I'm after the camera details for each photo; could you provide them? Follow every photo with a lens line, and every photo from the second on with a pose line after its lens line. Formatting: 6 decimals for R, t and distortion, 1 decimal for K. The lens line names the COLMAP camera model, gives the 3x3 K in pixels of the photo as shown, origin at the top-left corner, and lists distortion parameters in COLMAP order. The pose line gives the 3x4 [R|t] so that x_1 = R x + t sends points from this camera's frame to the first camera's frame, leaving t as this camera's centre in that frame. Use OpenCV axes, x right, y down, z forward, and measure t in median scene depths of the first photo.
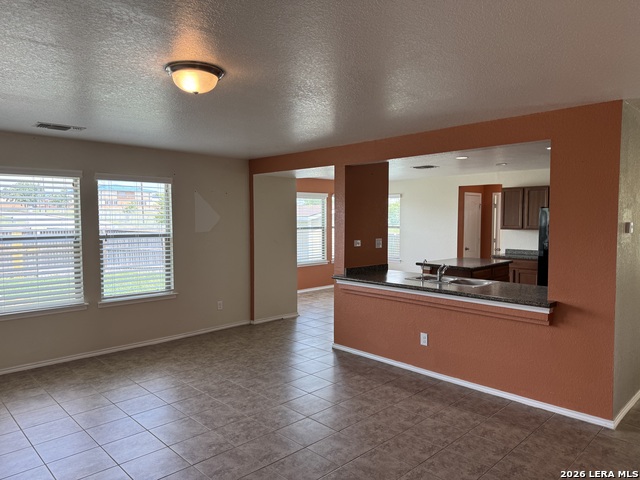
lens RADIAL K [[451.7, 0, 316.6], [0, 451.7, 244.3], [0, 0, 1]] dist [0.044727, -0.037885]
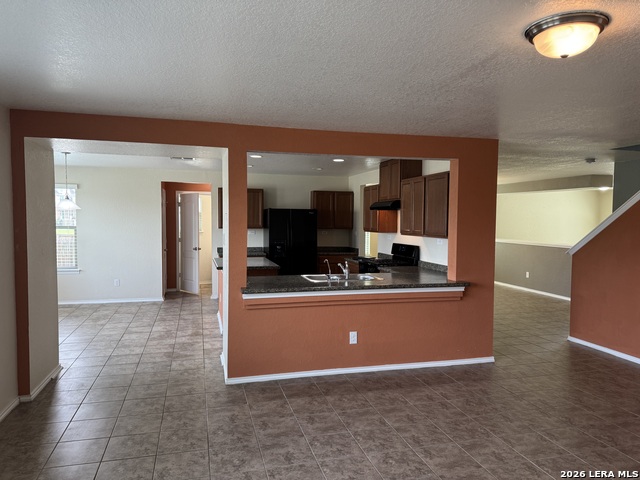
lens RADIAL K [[451.7, 0, 319.7], [0, 451.7, 240.4], [0, 0, 1]] dist [0.044727, -0.037885]
pose [[0.478223, -0.037244, 0.877448, -0.583676], [0.041539, 0.998941, 0.019761, -0.026068], [-0.877256, 0.026998, 0.479264, 0.503431]]
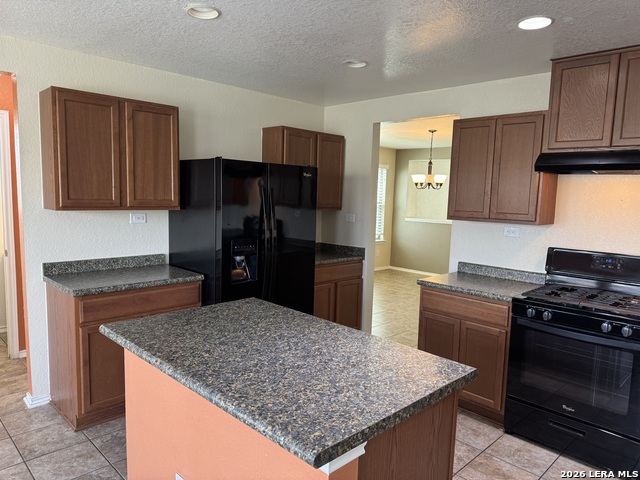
lens RADIAL K [[451.7, 0, 321.1], [0, 451.7, 238.4], [0, 0, 1]] dist [0.044727, -0.037885]
pose [[-0.023431, -0.104945, 0.994202, 0.088973], [0.026078, 0.994072, 0.105546, -0.067139], [-0.999385, 0.028399, -0.020556, 1.269224]]
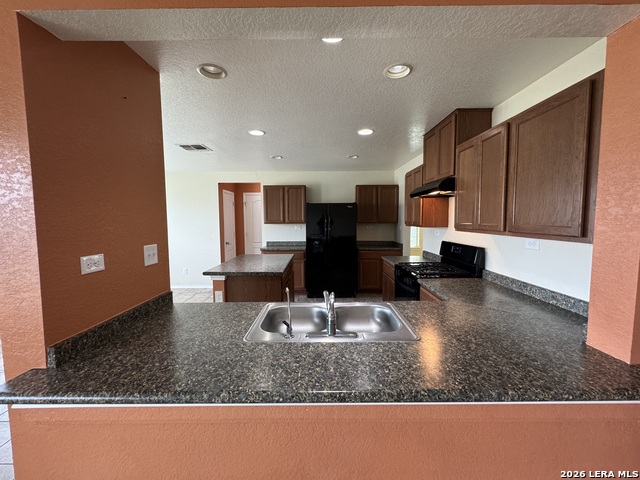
lens RADIAL K [[265.4, 0, 318.1], [0, 265.4, 240.6], [0, 0, 1]] dist [-0.010688, 0.000234]
pose [[0.701980, -0.062853, 0.709418, 0.070197], [0.046785, 0.998016, 0.042129, -0.021693], [-0.710658, 0.003616, 0.703528, 0.731791]]
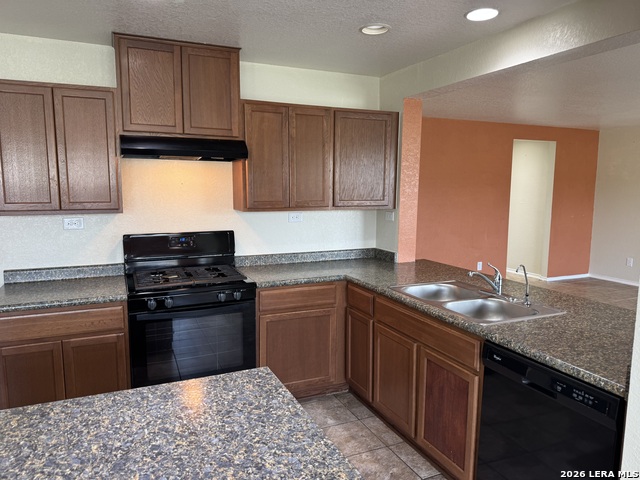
lens RADIAL K [[451.7, 0, 319.8], [0, 451.7, 241.1], [0, 0, 1]] dist [0.044727, -0.037885]
pose [[-0.940737, -0.047114, 0.335848, 0.261507], [0.015753, 0.983163, 0.182049, -0.077338], [-0.338770, 0.176551, -0.924156, 1.409188]]
